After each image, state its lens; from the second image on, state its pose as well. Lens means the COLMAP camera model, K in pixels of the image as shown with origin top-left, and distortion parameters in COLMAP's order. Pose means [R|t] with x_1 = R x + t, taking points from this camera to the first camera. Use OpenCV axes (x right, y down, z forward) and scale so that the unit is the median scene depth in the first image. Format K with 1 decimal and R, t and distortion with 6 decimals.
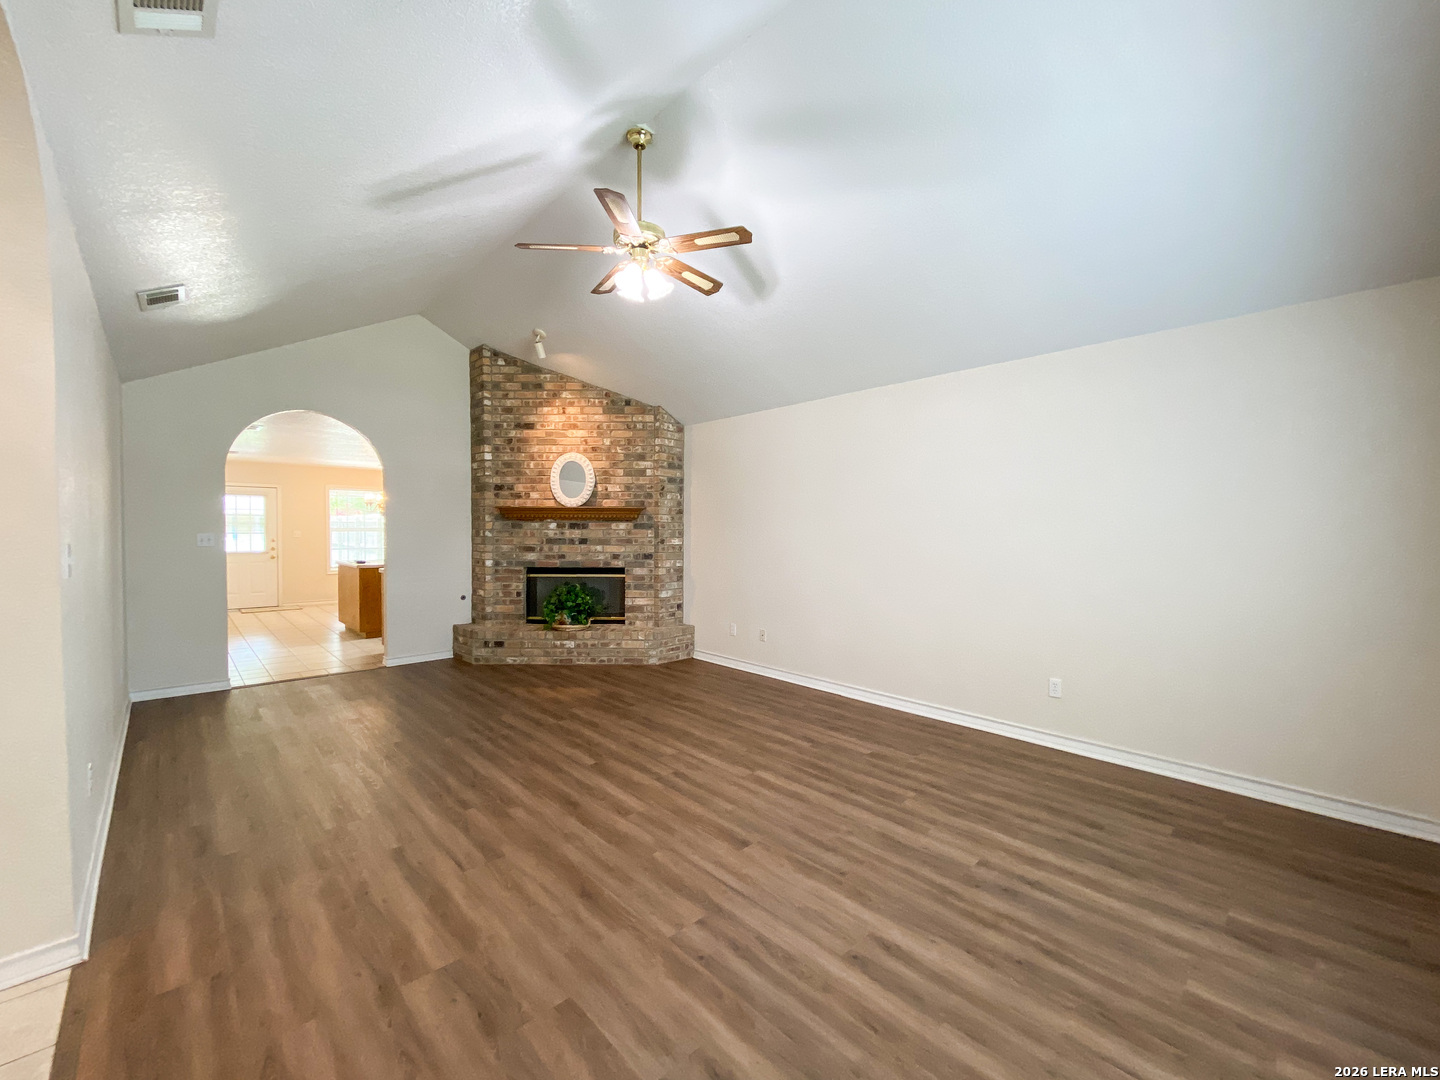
lens RADIAL K [[591.6, 0, 718.8], [0, 591.6, 545.0], [0, 0, 1]] dist [-0.000510, -0.006098]
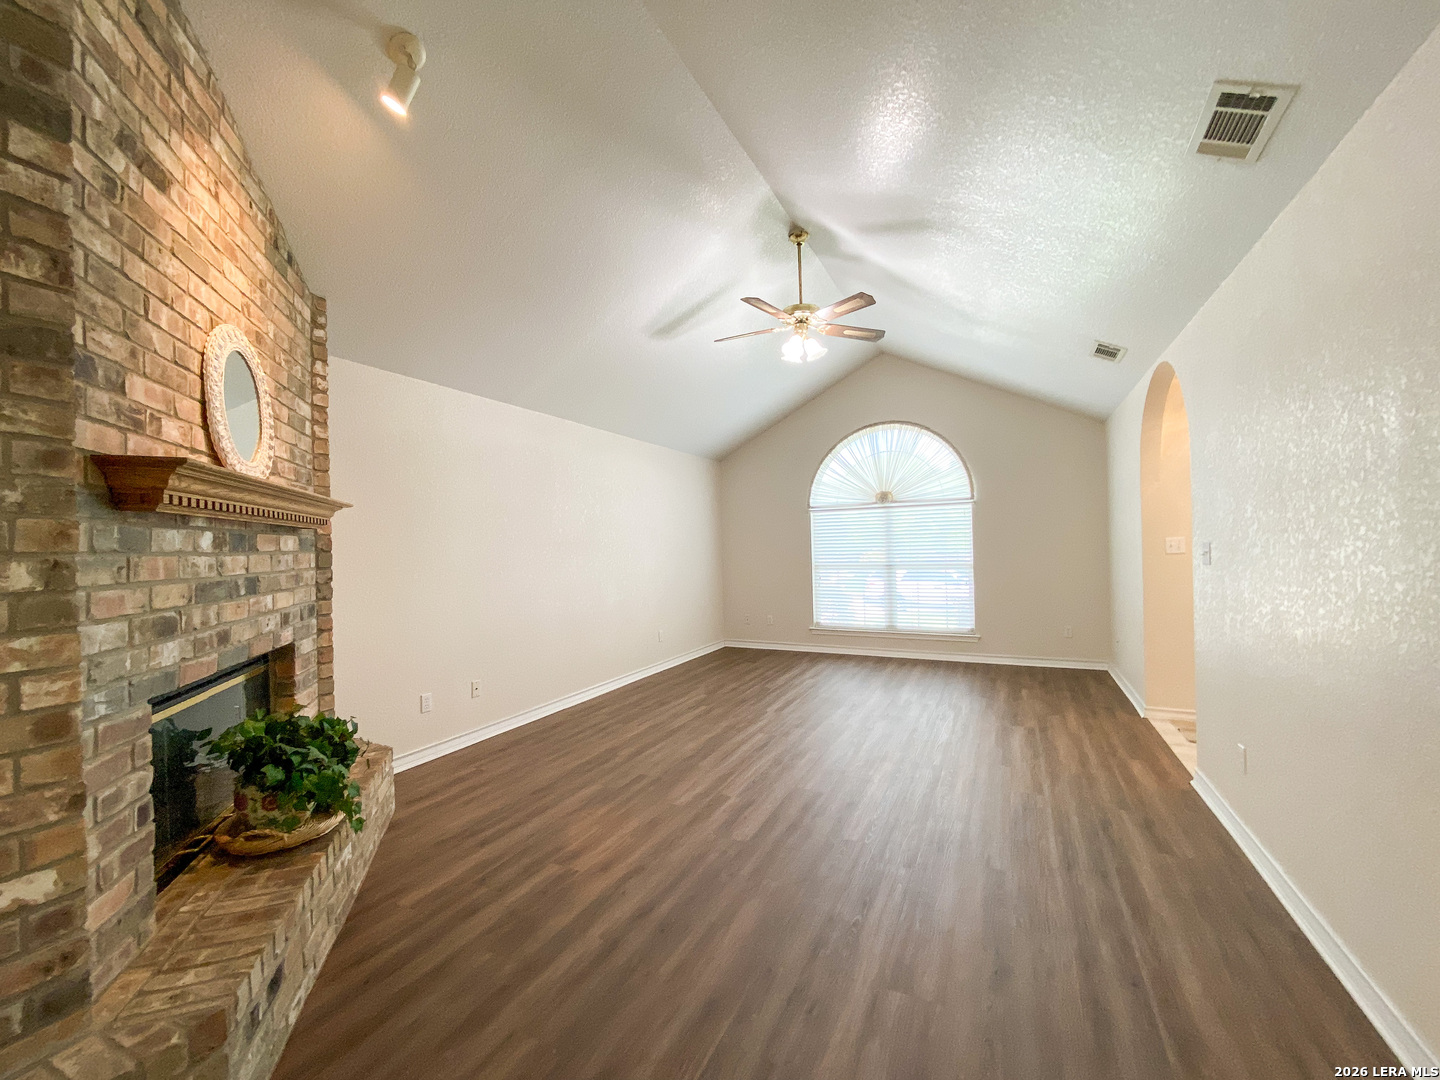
lens RADIAL K [[591.6, 0, 718.8], [0, 591.6, 545.0], [0, 0, 1]] dist [-0.000510, -0.006098]
pose [[-0.360807, 0.007020, 0.932614, -0.865725], [0.047299, 0.998823, 0.010780, -0.028181], [-0.931440, 0.048002, -0.360714, 1.132629]]
